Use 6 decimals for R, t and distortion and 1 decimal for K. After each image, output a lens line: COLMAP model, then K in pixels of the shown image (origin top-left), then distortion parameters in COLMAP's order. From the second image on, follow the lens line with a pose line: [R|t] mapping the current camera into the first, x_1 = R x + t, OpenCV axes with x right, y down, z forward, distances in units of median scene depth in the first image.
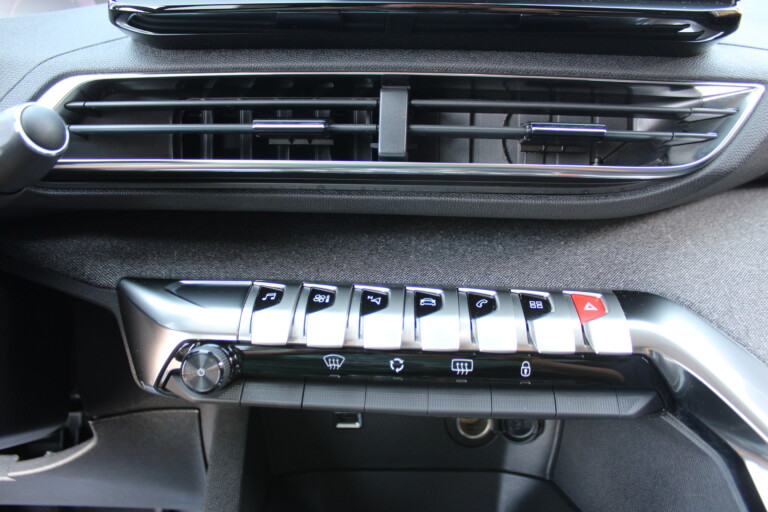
lens RADIAL K [[612.6, 0, 384.2], [0, 612.6, 253.8], [0, 0, 1]] dist [-0.173442, 0.155996]
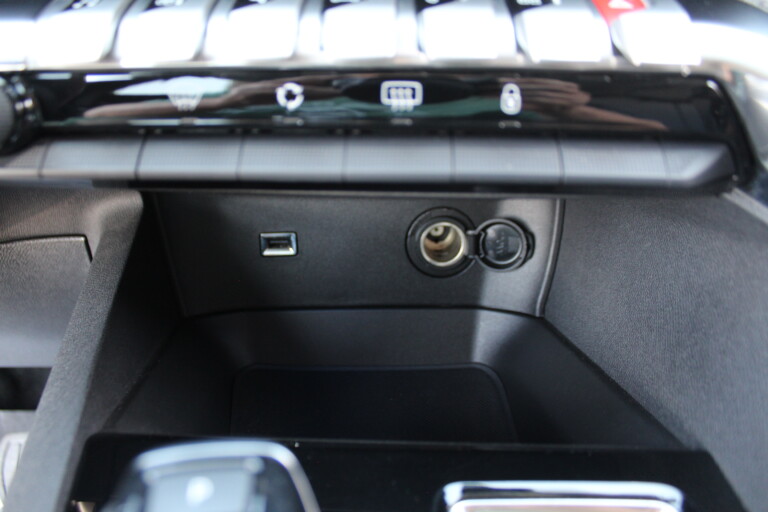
lens RADIAL K [[612.6, 0, 384.2], [0, 612.6, 253.8], [0, 0, 1]] dist [-0.173442, 0.155996]
pose [[0.999630, -0.017499, 0.020820, 0.059875], [0.012717, 0.977421, 0.210919, 0.129912], [-0.024040, -0.210576, 0.977282, 0.248362]]
